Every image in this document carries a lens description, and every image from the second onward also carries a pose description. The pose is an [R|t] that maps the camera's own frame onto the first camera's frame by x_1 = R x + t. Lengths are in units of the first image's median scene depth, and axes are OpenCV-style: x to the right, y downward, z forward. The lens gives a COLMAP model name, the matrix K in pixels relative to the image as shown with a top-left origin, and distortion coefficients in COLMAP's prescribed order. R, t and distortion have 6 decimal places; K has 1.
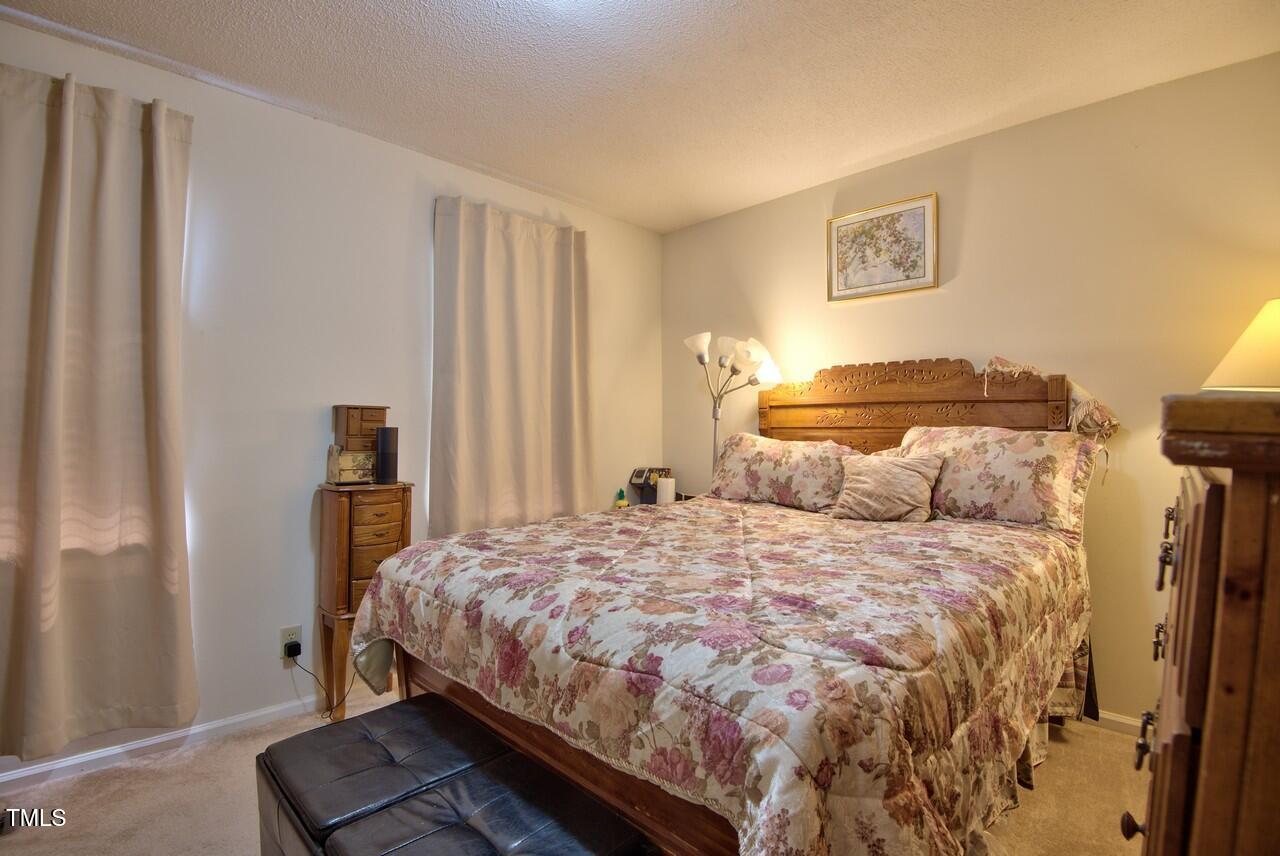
lens RADIAL K [[590.4, 0, 640.0], [0, 590.4, 428.0], [0, 0, 1]] dist [-0.003517, -0.020170]
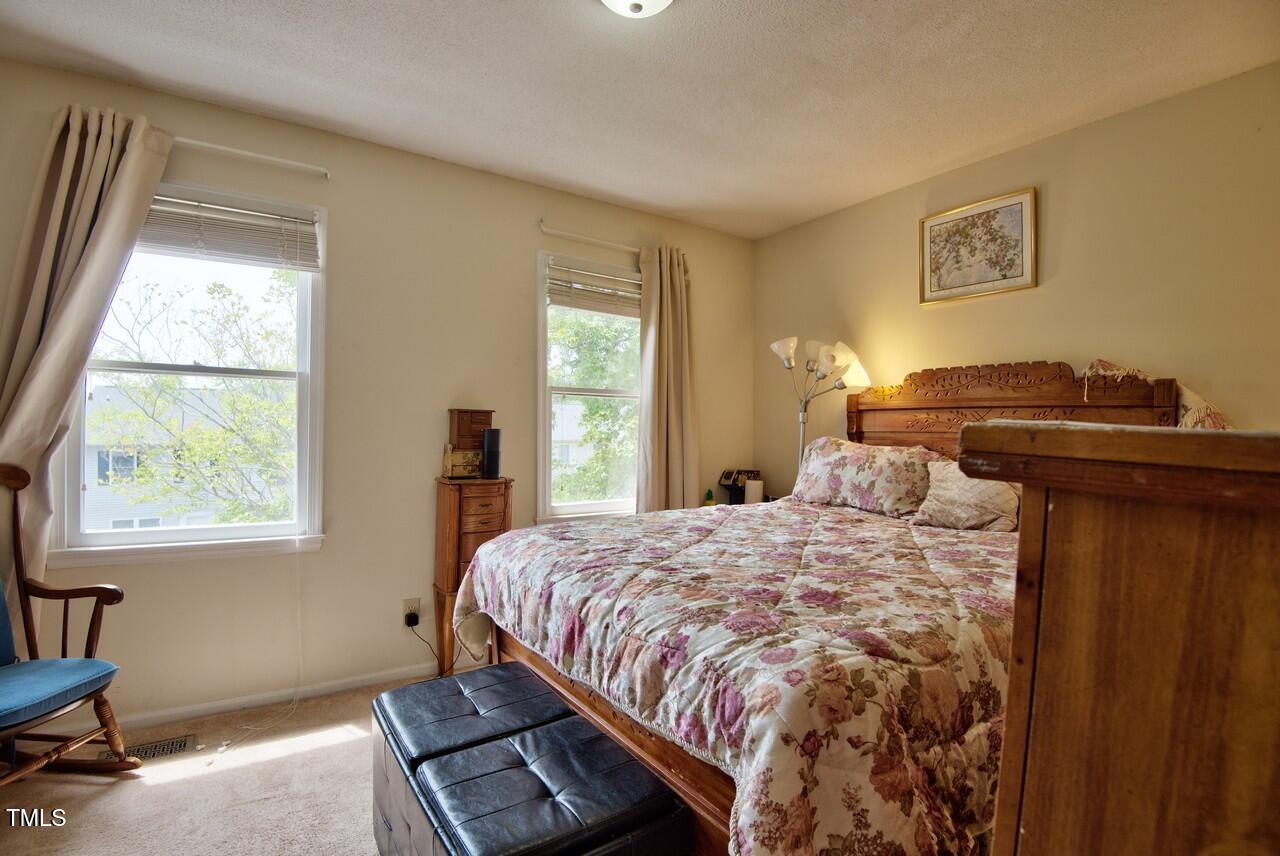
lens RADIAL K [[590.4, 0, 640.0], [0, 590.4, 428.0], [0, 0, 1]] dist [-0.003517, -0.020170]
pose [[0.981585, 0.008417, -0.190839, 0.143756], [-0.008556, 0.999963, 0.000094, -0.011929], [0.190832, 0.001540, 0.981621, -0.126274]]
